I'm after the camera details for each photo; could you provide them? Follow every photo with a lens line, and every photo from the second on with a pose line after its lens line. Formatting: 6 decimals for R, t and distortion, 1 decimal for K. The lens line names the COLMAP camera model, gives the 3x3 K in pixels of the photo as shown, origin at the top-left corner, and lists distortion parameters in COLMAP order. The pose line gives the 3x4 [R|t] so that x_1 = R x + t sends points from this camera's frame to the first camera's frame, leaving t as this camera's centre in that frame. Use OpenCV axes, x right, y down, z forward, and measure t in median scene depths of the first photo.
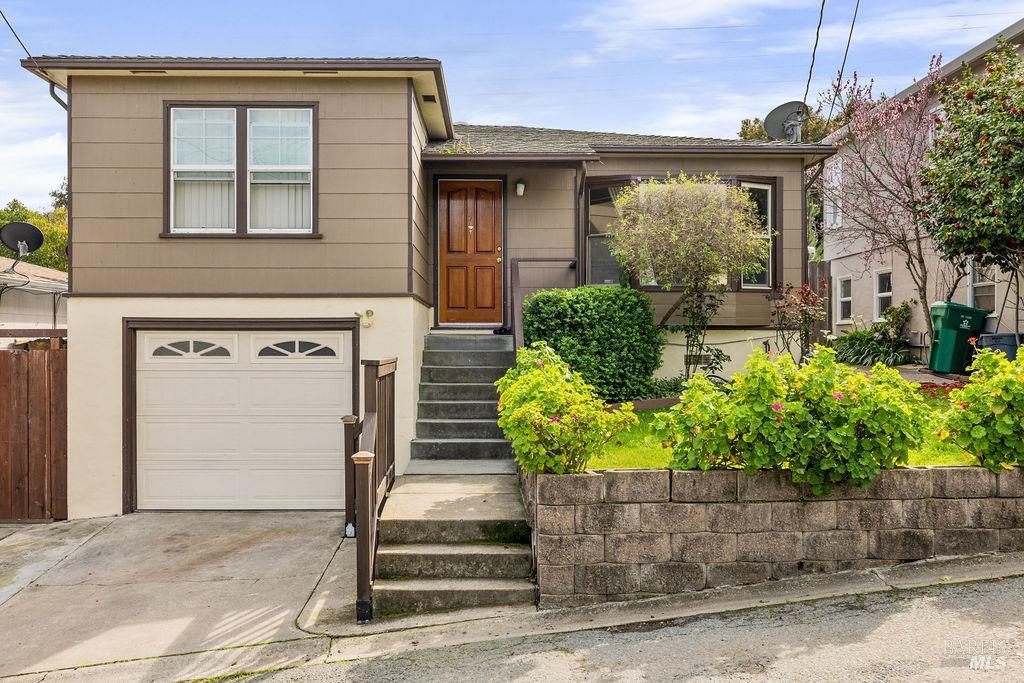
lens RADIAL K [[957.8, 0, 512.0], [0, 957.8, 341.5], [0, 0, 1]] dist [-0.003009, -0.000641]
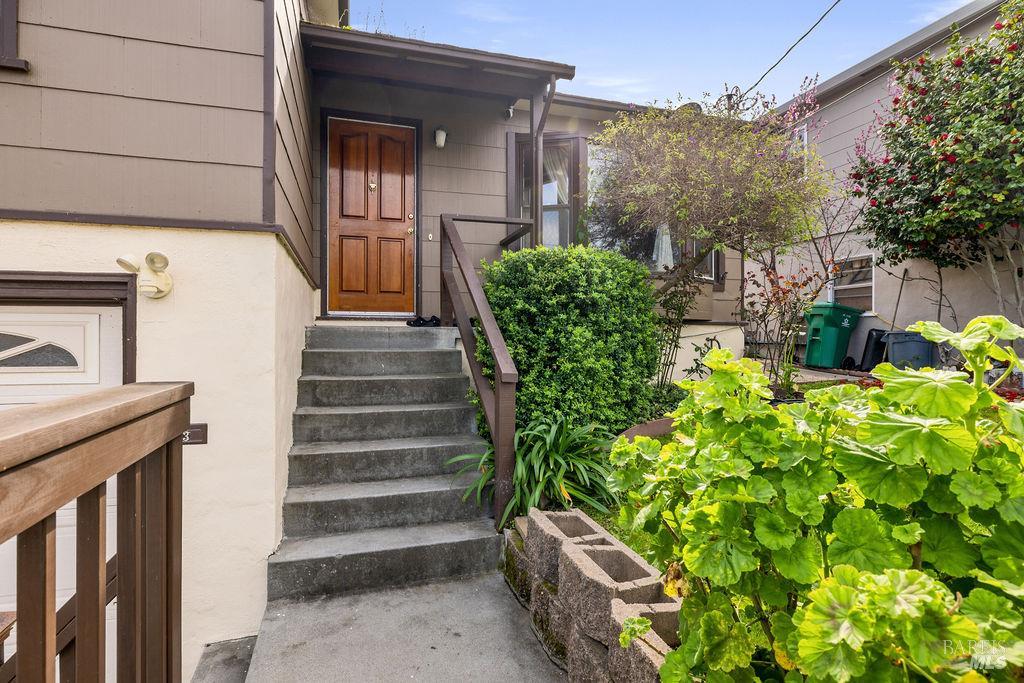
lens RADIAL K [[525.1, 0, 512.0], [0, 525.1, 341.5], [0, 0, 1]] dist [-0.003411, -0.000012]
pose [[0.962724, 0.001164, 0.270484, -0.062891], [-0.002045, 0.999993, 0.002974, 0.003120], [-0.270479, -0.003417, 0.962720, 0.733056]]
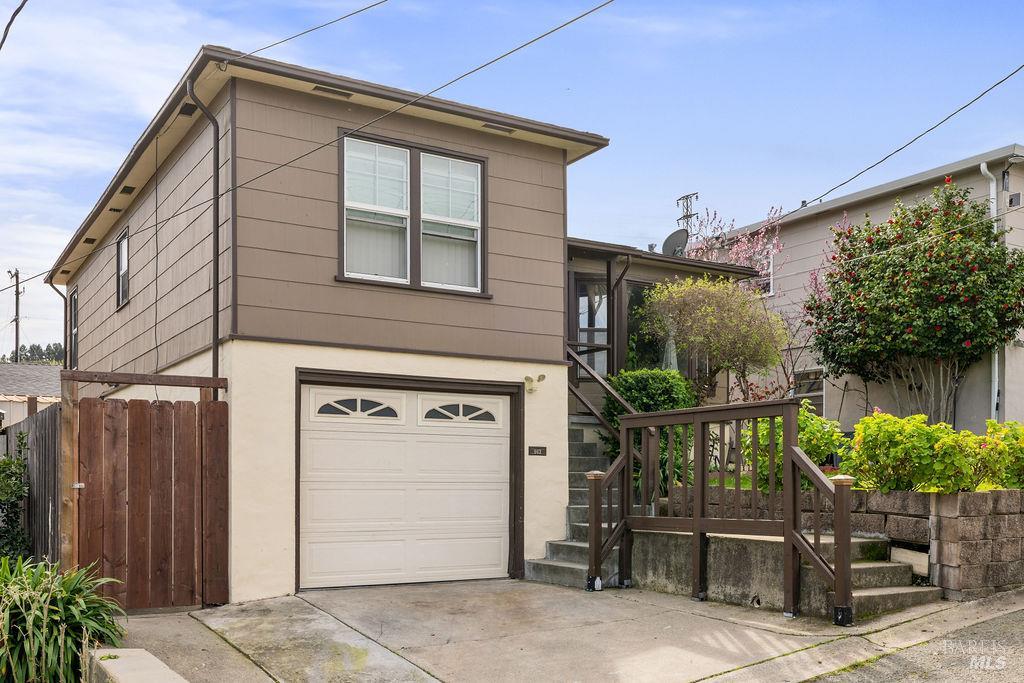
lens RADIAL K [[977.4, 0, 511.7], [0, 977.4, 485.2], [0, 0, 1]] dist [0.002450, 0.000453]
pose [[0.862322, 0.000913, 0.506359, -0.681066], [-0.001539, 0.999998, 0.000818, 0.080385], [-0.506357, -0.001485, 0.862322, 0.131224]]
